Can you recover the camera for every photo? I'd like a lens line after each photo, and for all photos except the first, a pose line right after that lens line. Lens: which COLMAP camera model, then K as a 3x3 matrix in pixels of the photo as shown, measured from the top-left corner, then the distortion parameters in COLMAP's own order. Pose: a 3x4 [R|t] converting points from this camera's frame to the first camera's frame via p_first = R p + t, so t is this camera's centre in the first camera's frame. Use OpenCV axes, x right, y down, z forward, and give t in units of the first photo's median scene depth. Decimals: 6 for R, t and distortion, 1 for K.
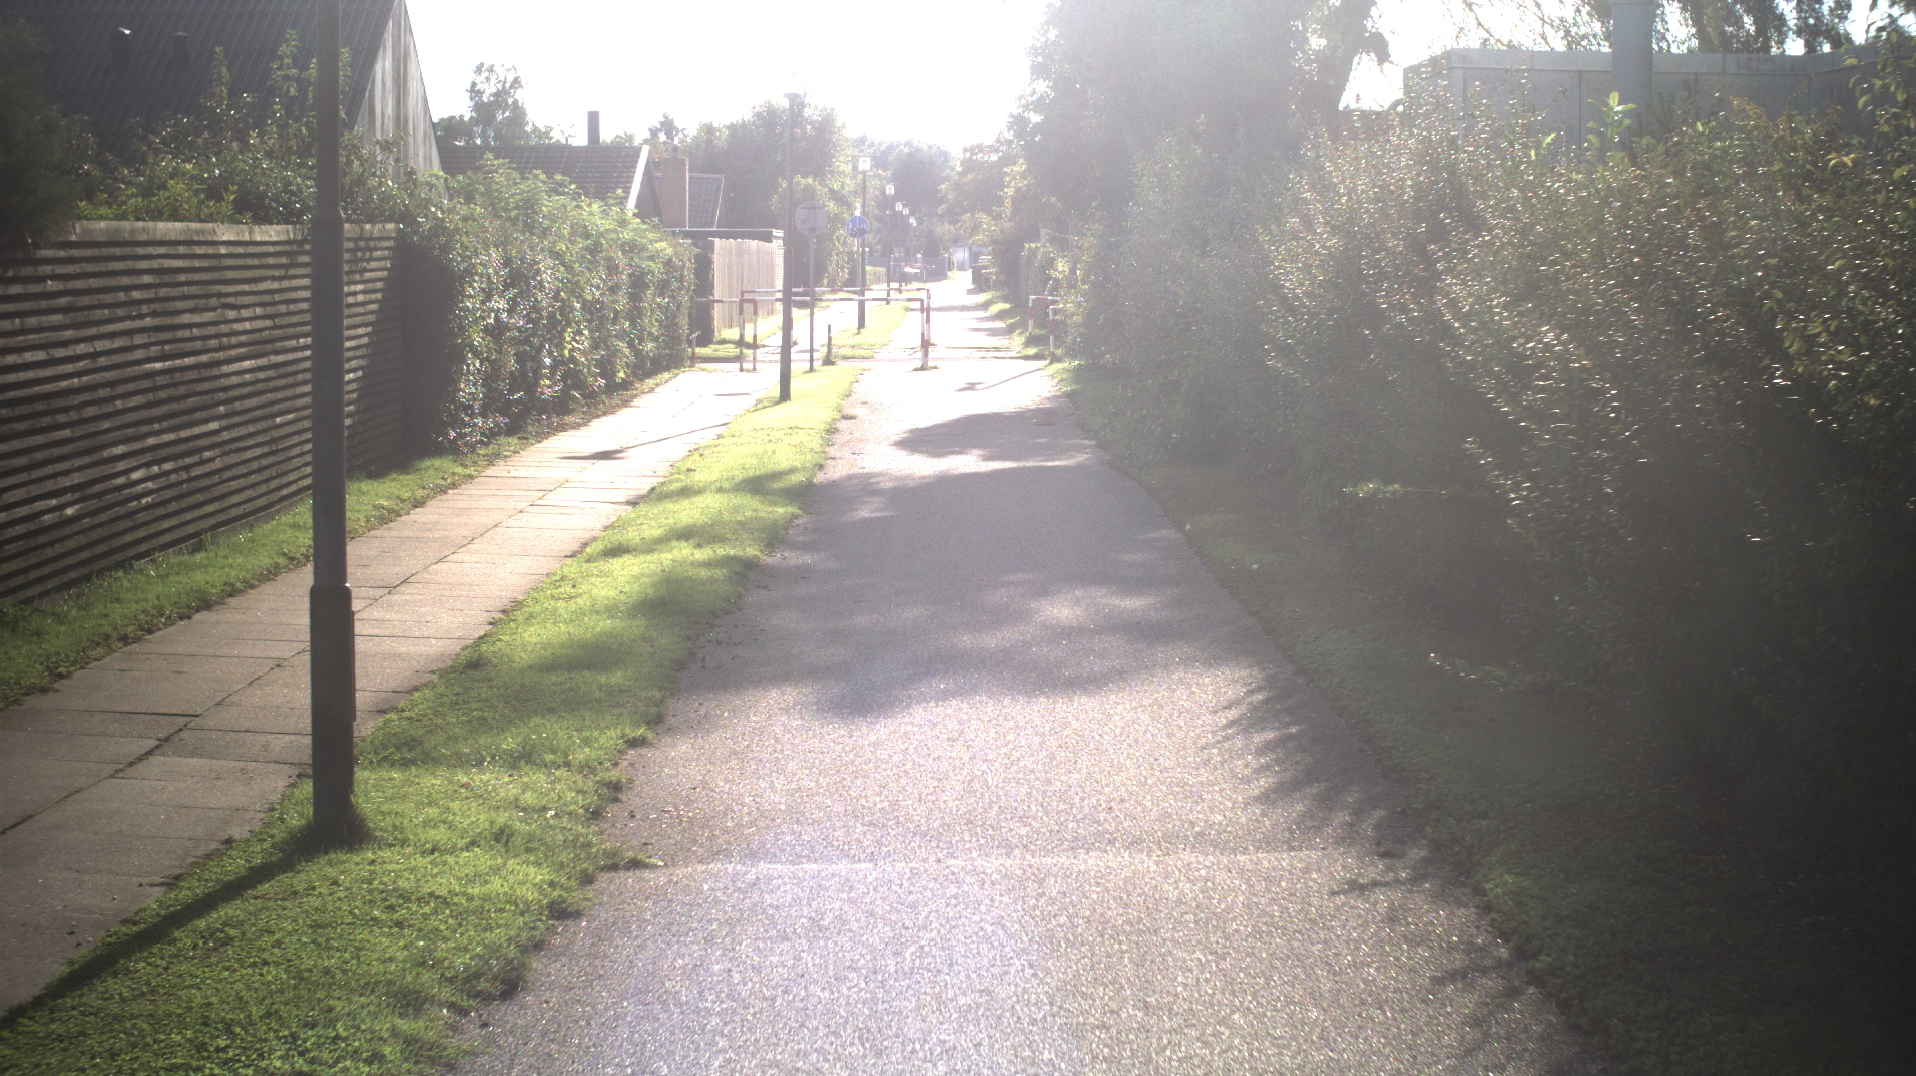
lens RADIAL K [[4958.5, 0, 958.0], [0, 4958.5, 538.0], [0, 0, 1]] dist [-0.430472, 0.206941]
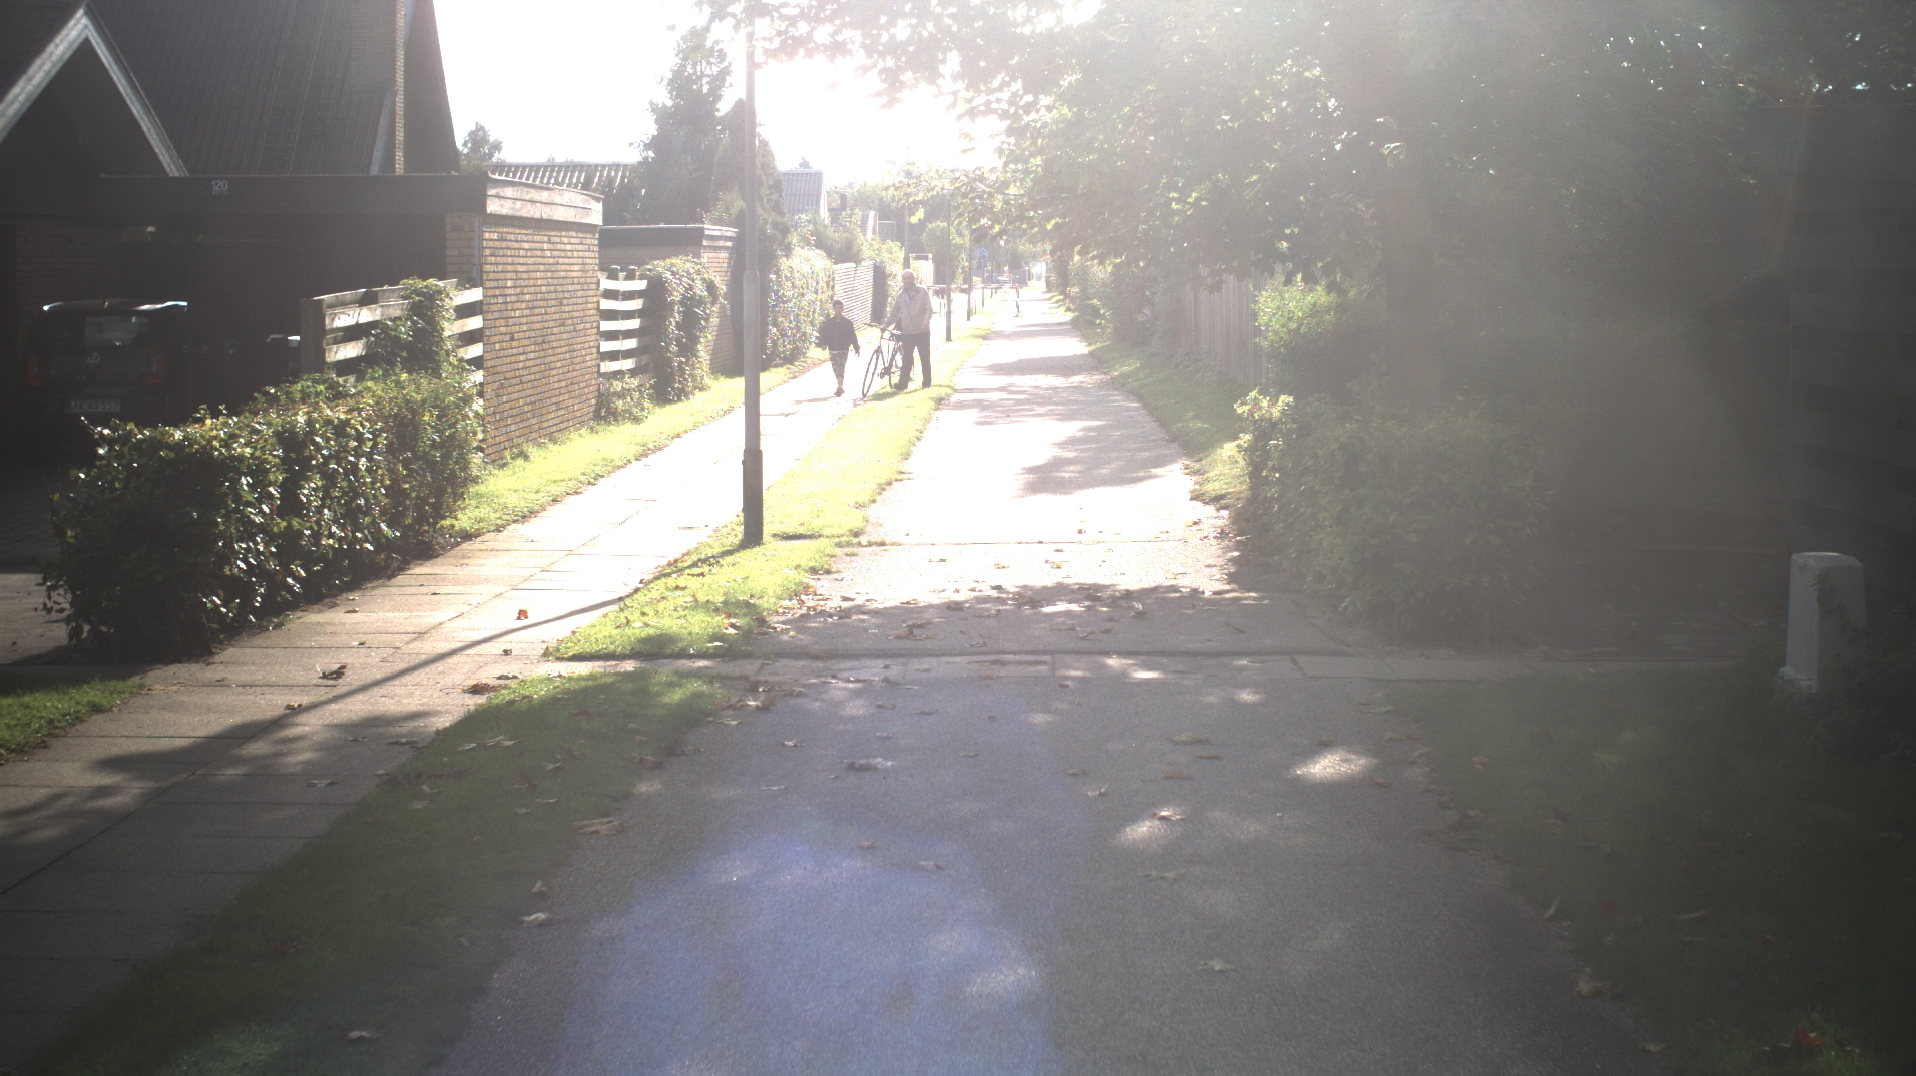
lens RADIAL K [[4958.5, 0, 958.0], [0, 4958.5, 538.0], [0, 0, 1]] dist [-0.430472, 0.206941]
pose [[0.999865, -0.001223, -0.016403, 0.003886], [0.001181, 0.999996, -0.002555, 0.089868], [0.016406, 0.002535, 0.999862, -1.582575]]
